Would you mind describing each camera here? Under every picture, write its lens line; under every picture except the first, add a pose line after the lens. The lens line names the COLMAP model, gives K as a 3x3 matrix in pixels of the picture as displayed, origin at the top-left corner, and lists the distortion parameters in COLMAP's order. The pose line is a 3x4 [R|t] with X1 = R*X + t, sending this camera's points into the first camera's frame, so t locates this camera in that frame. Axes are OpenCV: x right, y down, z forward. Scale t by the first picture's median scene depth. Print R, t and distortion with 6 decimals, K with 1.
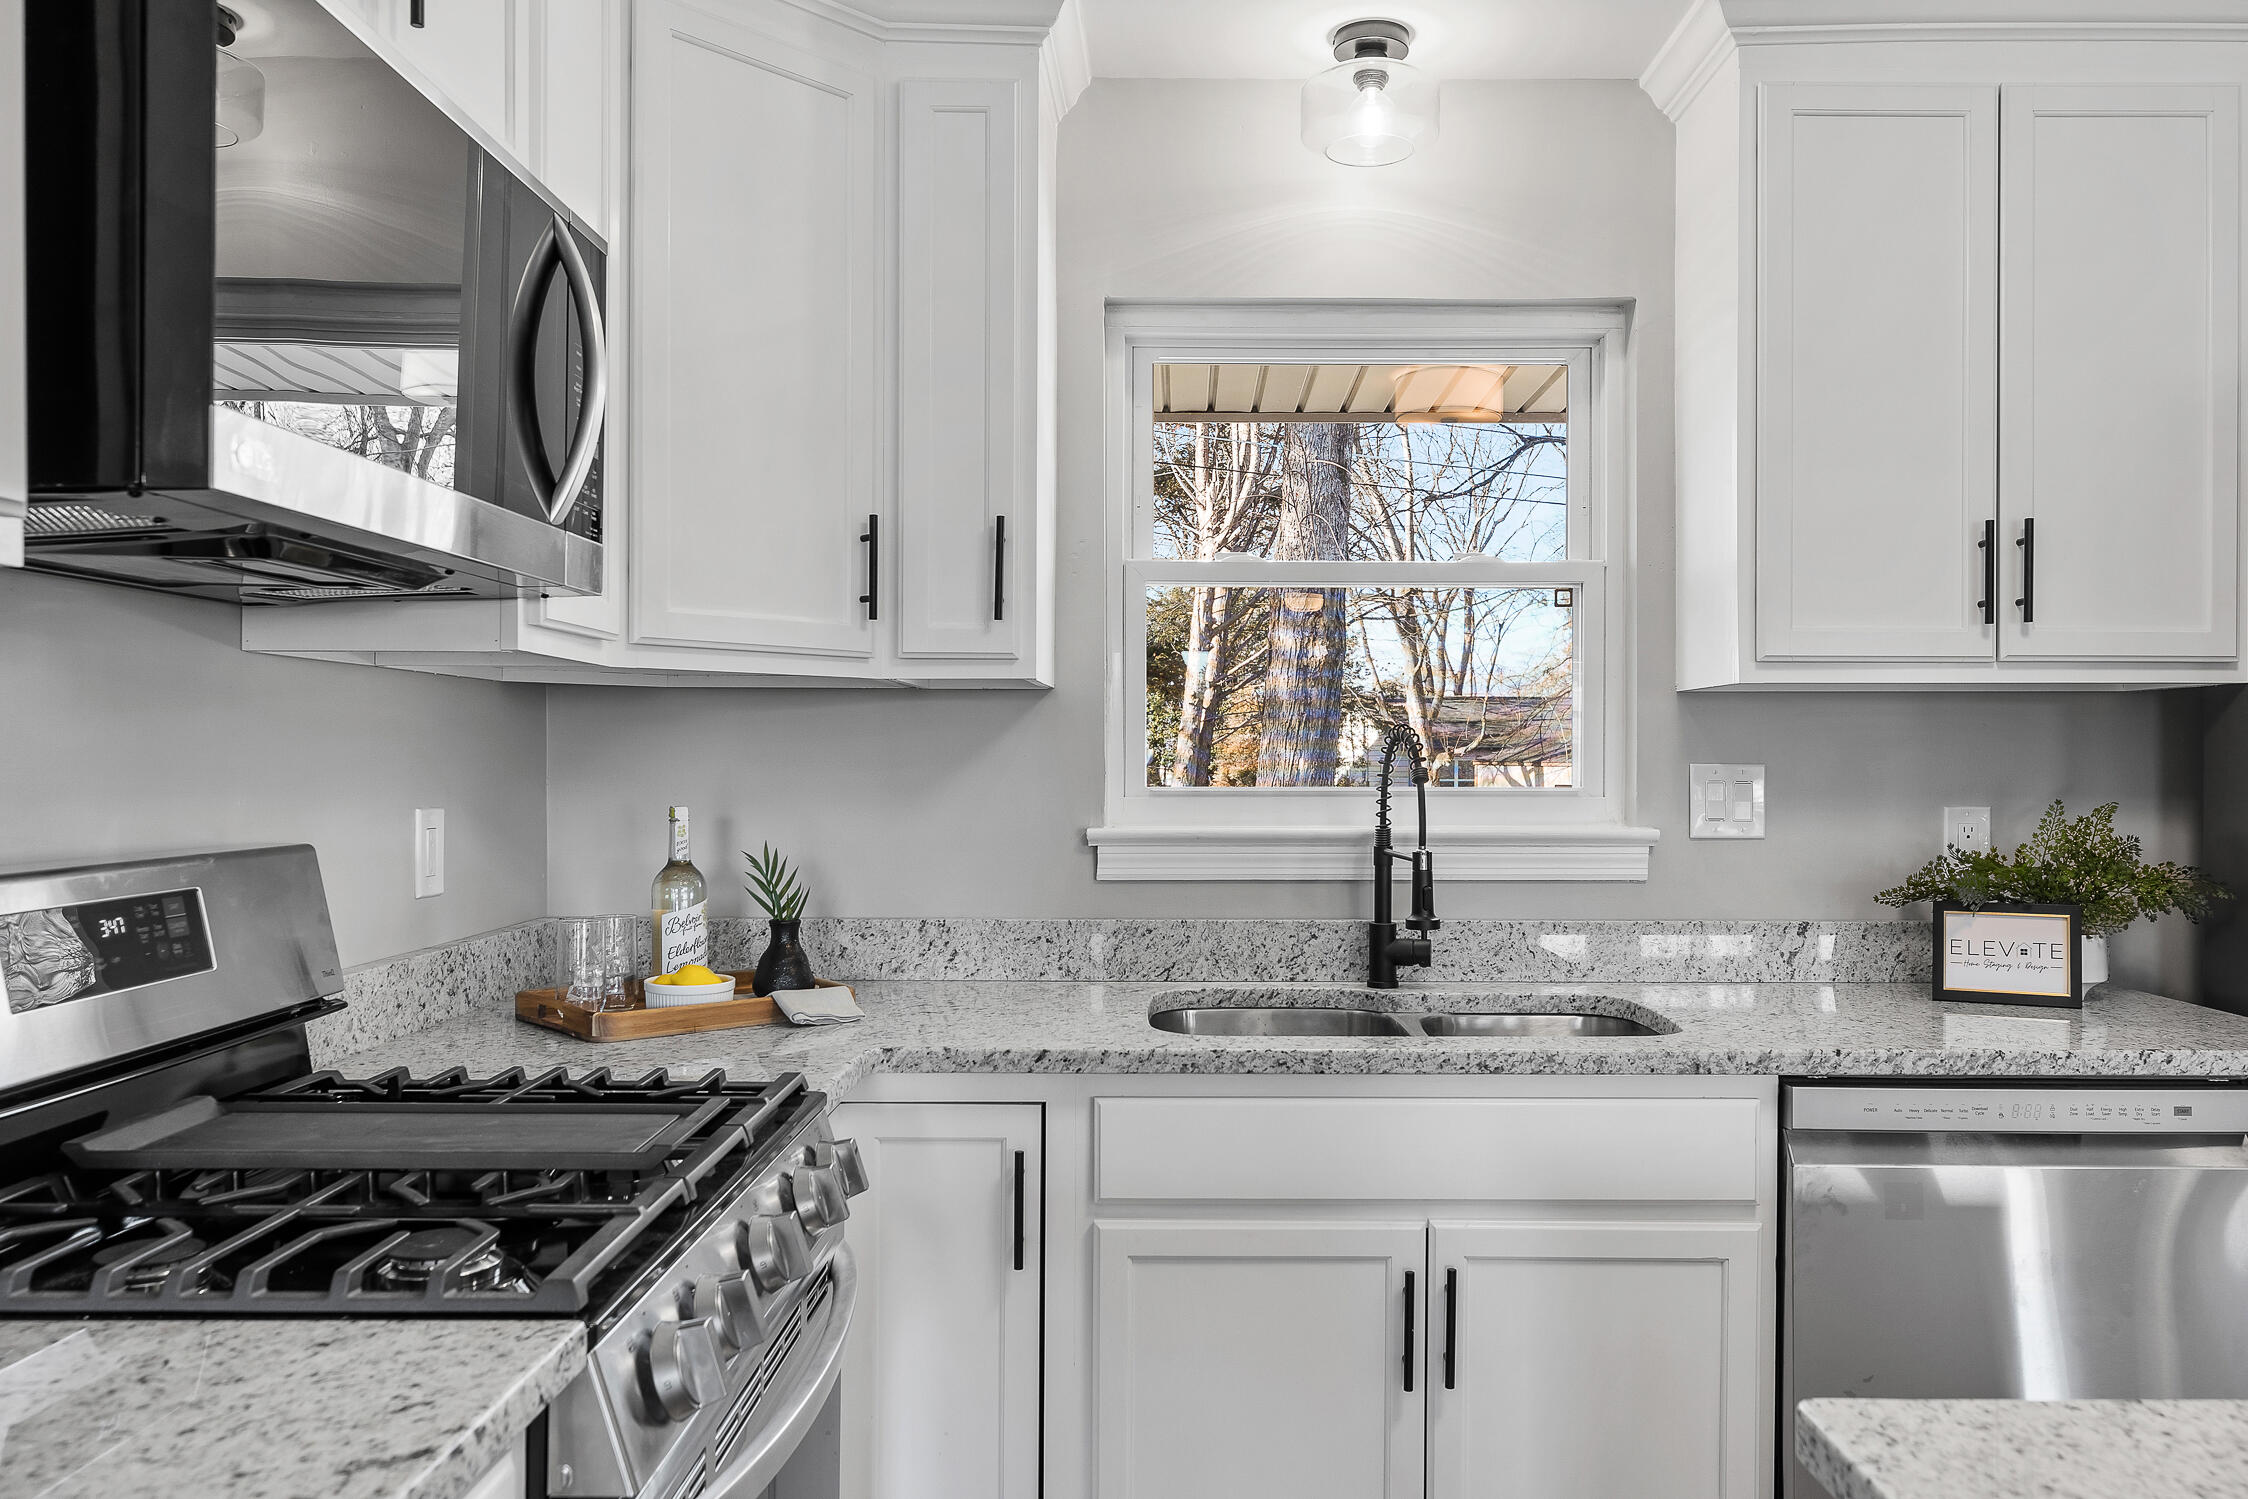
lens RADIAL K [[1651.1, 0, 1124.0], [0, 1651.1, 749.5], [0, 0, 1]] dist [0.002540, 0.004964]
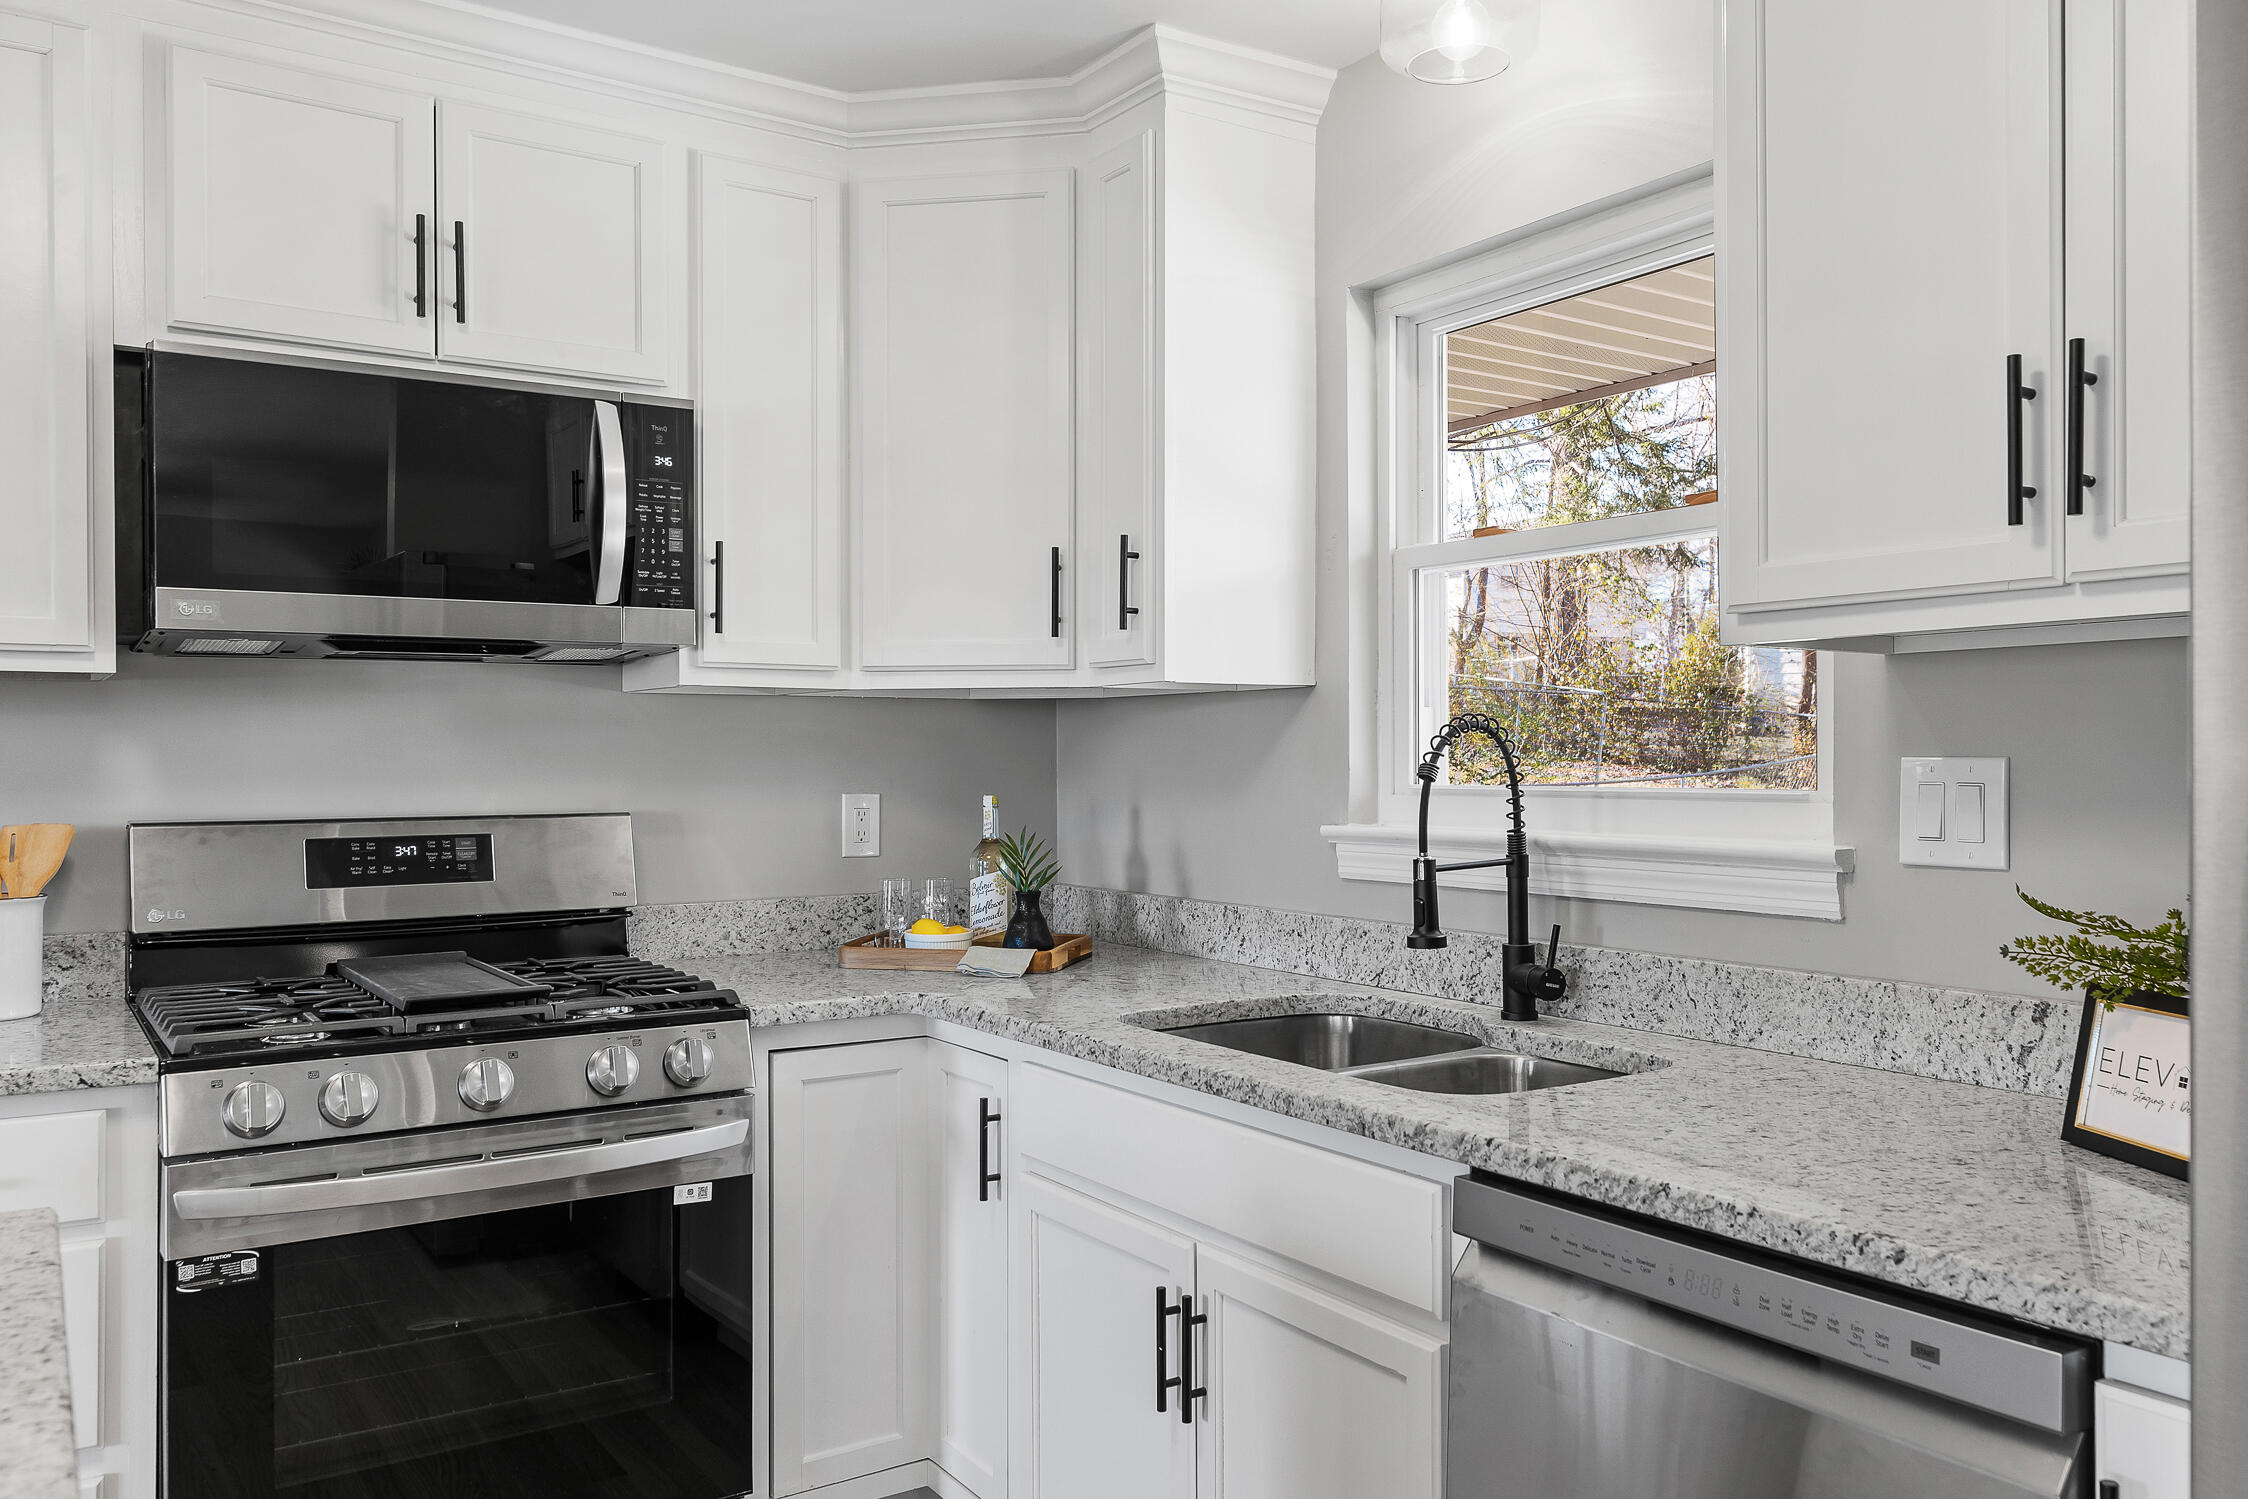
lens RADIAL K [[1651.1, 0, 1124.0], [0, 1651.1, 749.5], [0, 0, 1]] dist [0.002540, 0.004964]
pose [[0.559827, -0.009640, -0.828554, 0.836160], [0.009456, 0.999942, -0.005245, 0.006635], [0.828556, -0.004898, 0.559885, 0.384529]]
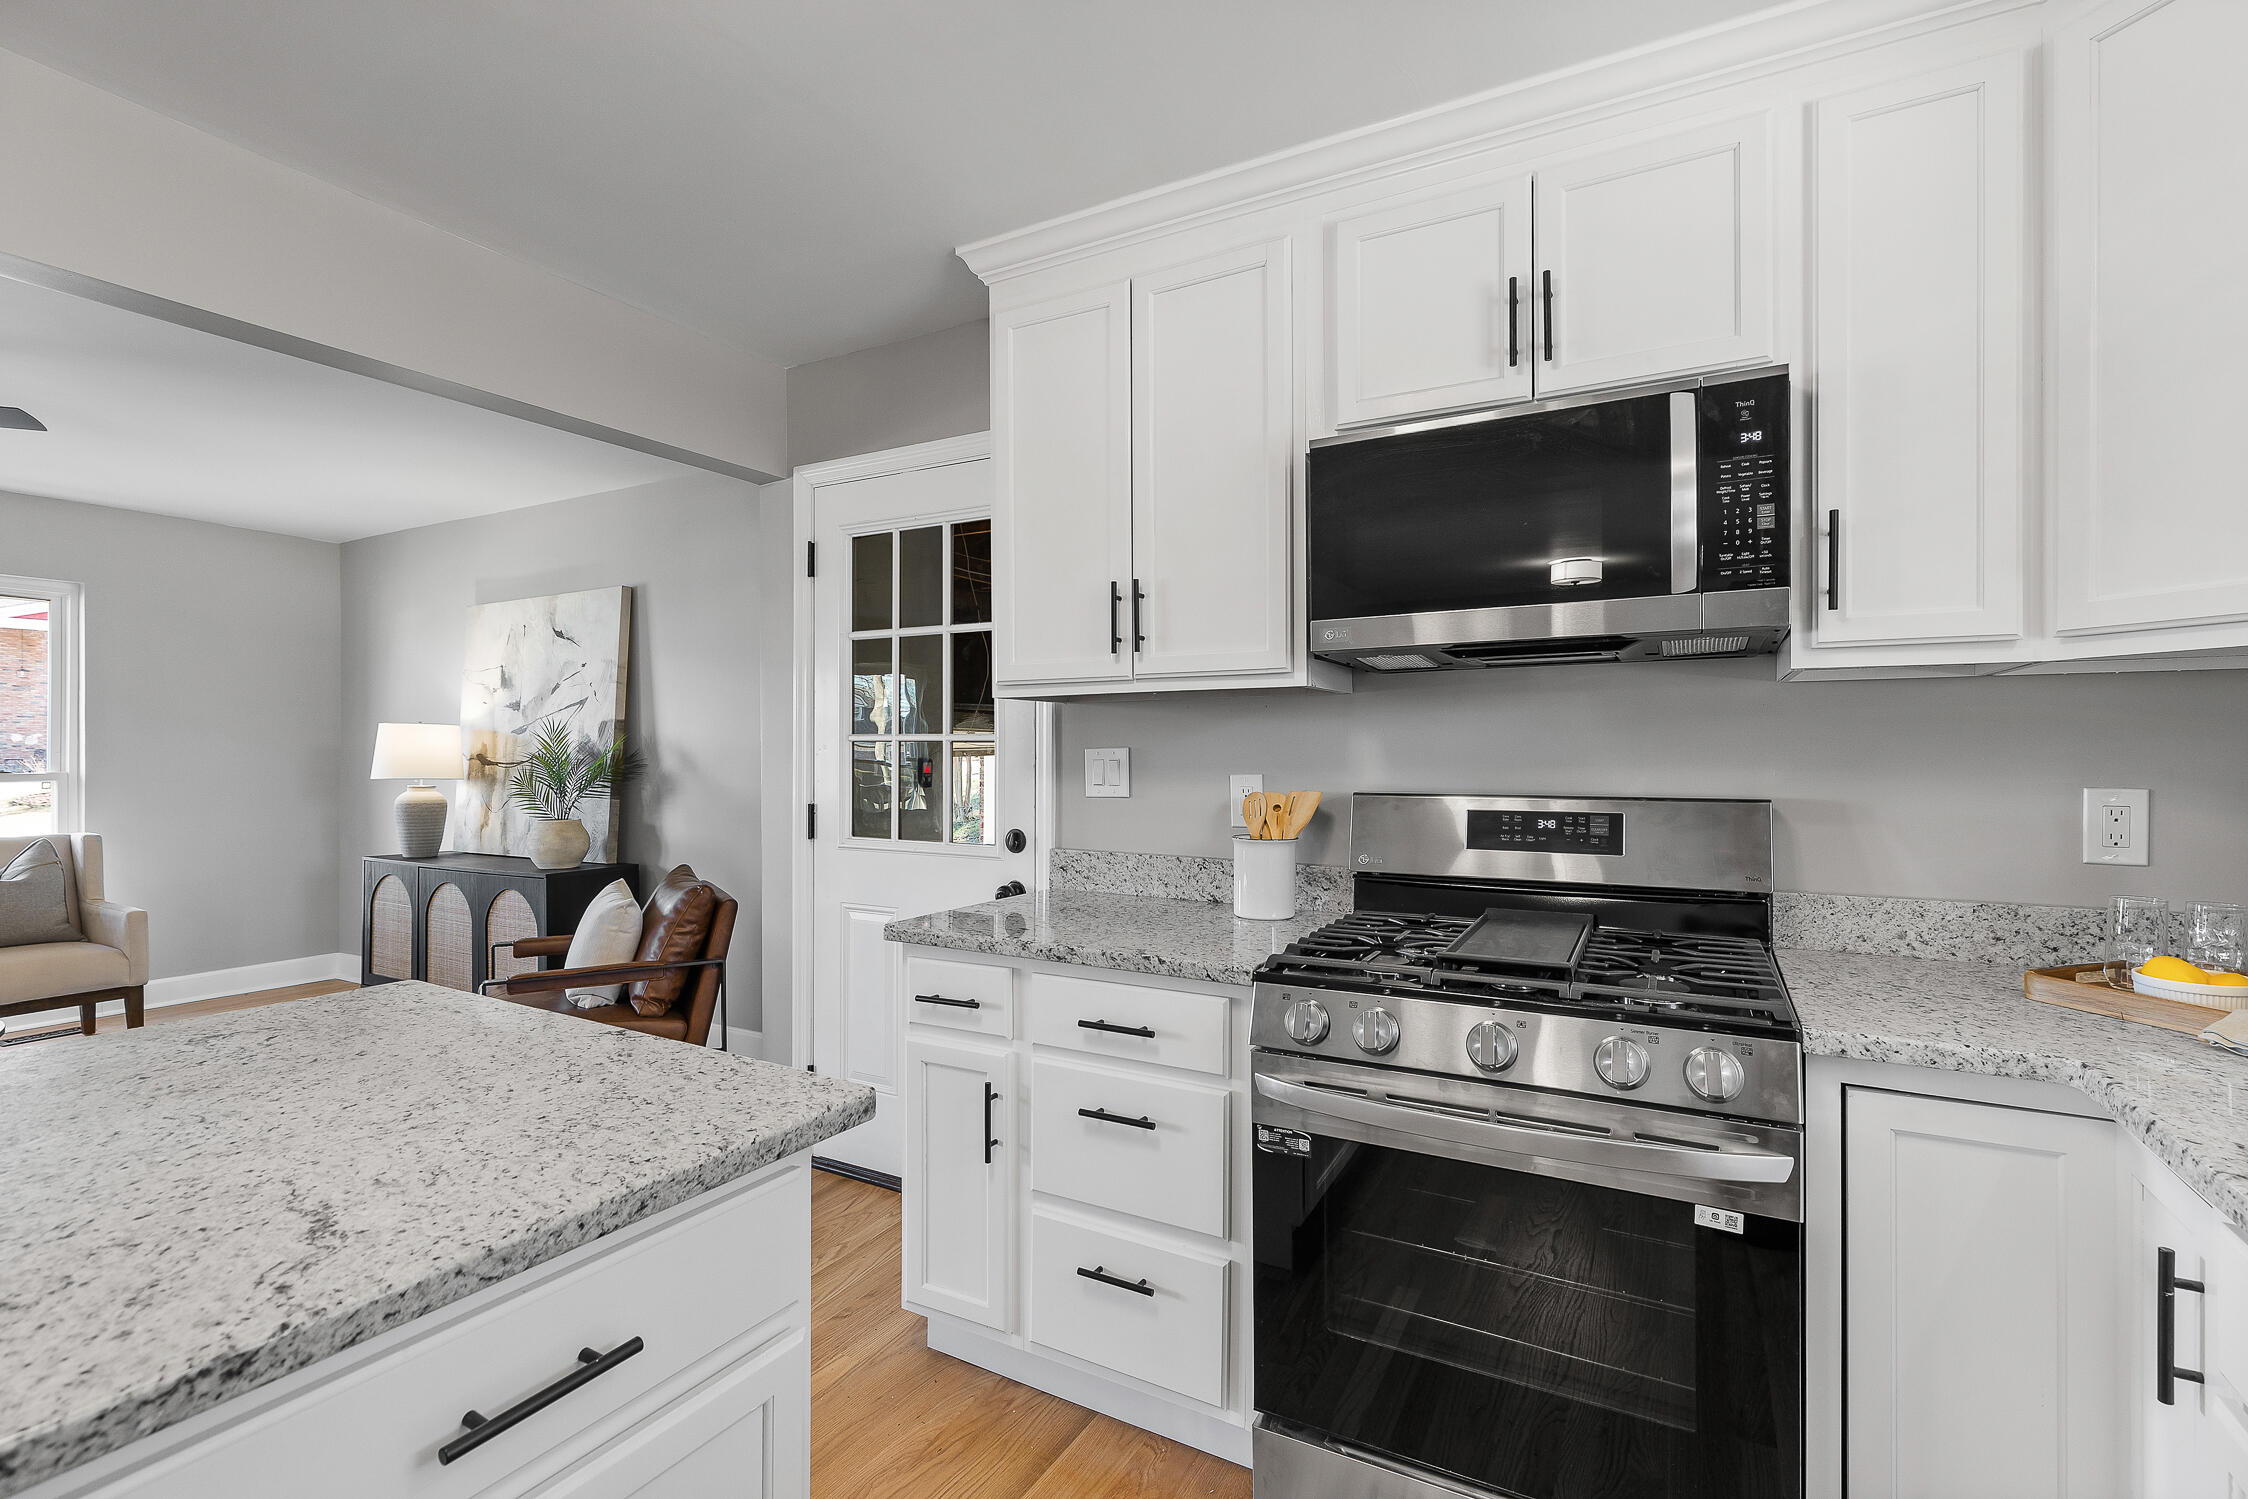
lens RADIAL K [[1023.2, 0, 1124.0], [0, 1023.2, 749.5], [0, 0, 1]] dist [-0.000368, 0.000902]
pose [[-0.469601, -0.007122, -0.882850, 0.524019], [0.003670, 0.999943, -0.010019, 0.011733], [0.882871, -0.007945, -0.469548, 0.697023]]
